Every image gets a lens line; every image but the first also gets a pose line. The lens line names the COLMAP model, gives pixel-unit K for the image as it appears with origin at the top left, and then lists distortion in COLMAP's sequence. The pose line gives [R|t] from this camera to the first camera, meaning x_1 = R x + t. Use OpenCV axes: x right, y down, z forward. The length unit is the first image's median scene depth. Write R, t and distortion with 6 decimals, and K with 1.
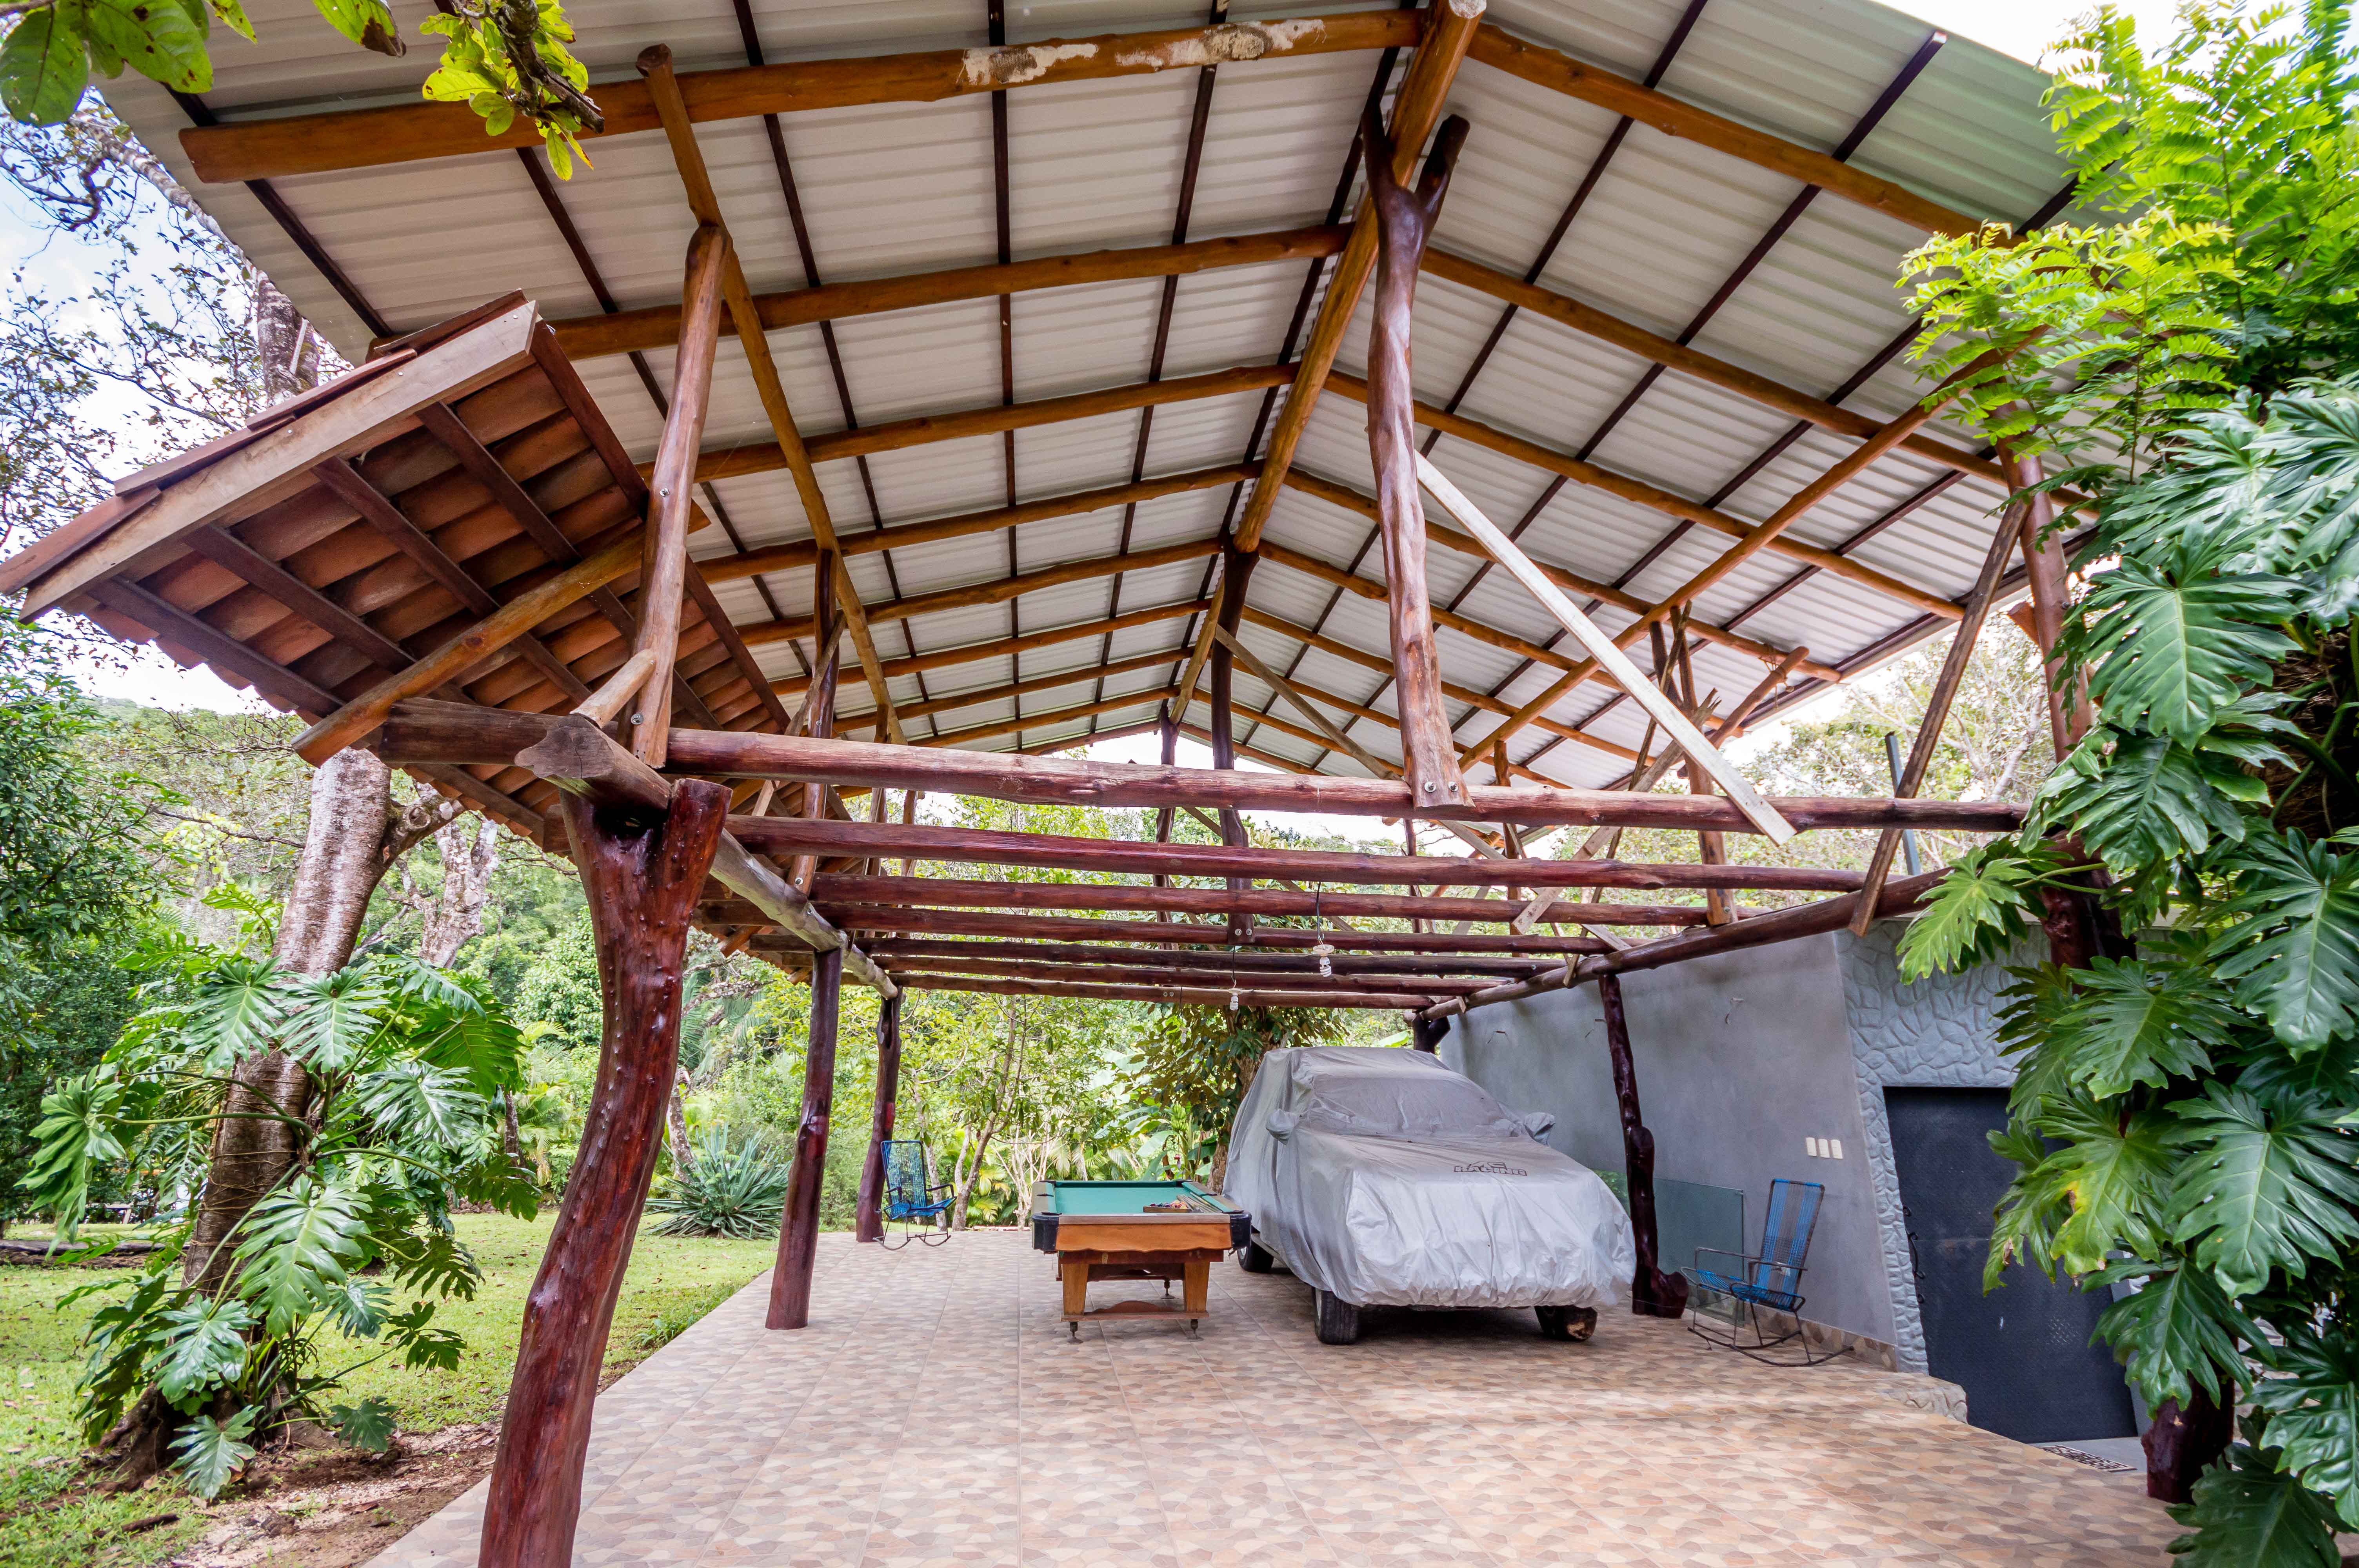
lens RADIAL K [[1054.9, 0, 1185.5], [0, 1054.9, 789.2], [0, 0, 1]] dist [0.010712, -0.012038]
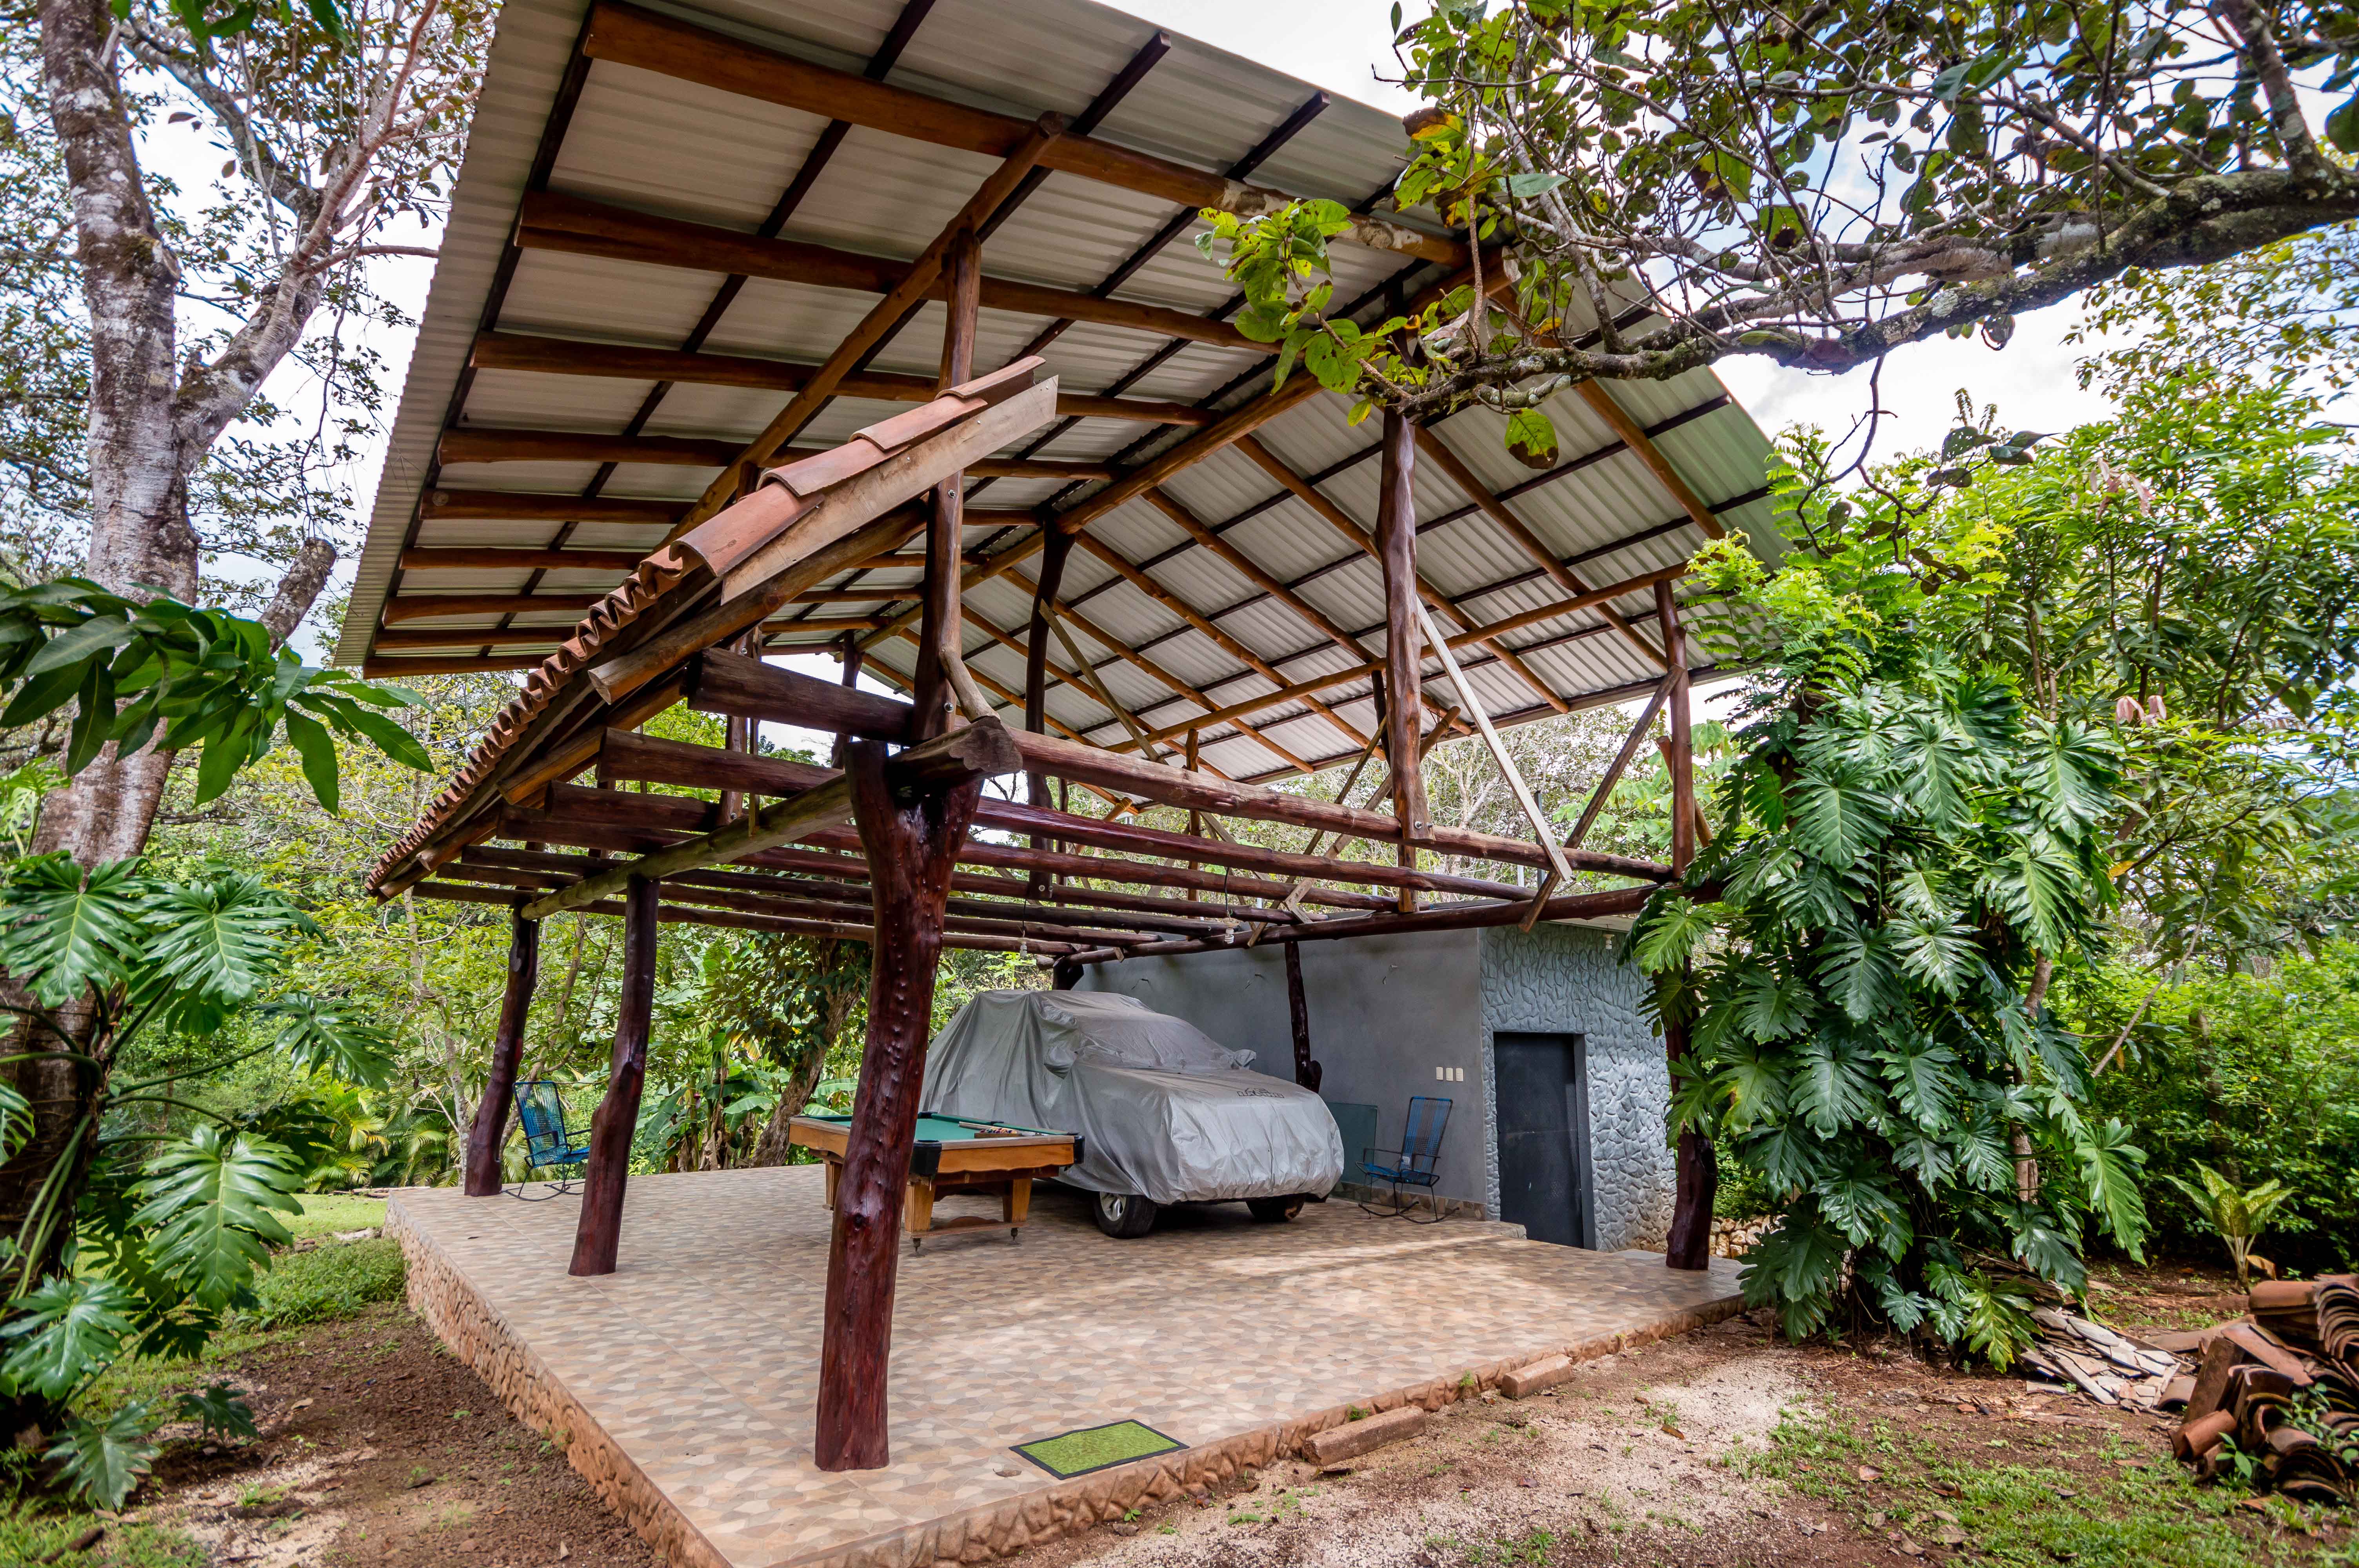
lens RADIAL K [[1134.2, 0, 1179.5], [0, 1134.2, 784.0], [0, 0, 1]] dist [0.007947, 0.000239]
pose [[0.859266, 0.117057, 0.497956, -0.537047], [-0.150778, 0.988174, 0.027885, -0.033756], [-0.488803, -0.099042, 0.866754, -0.106876]]
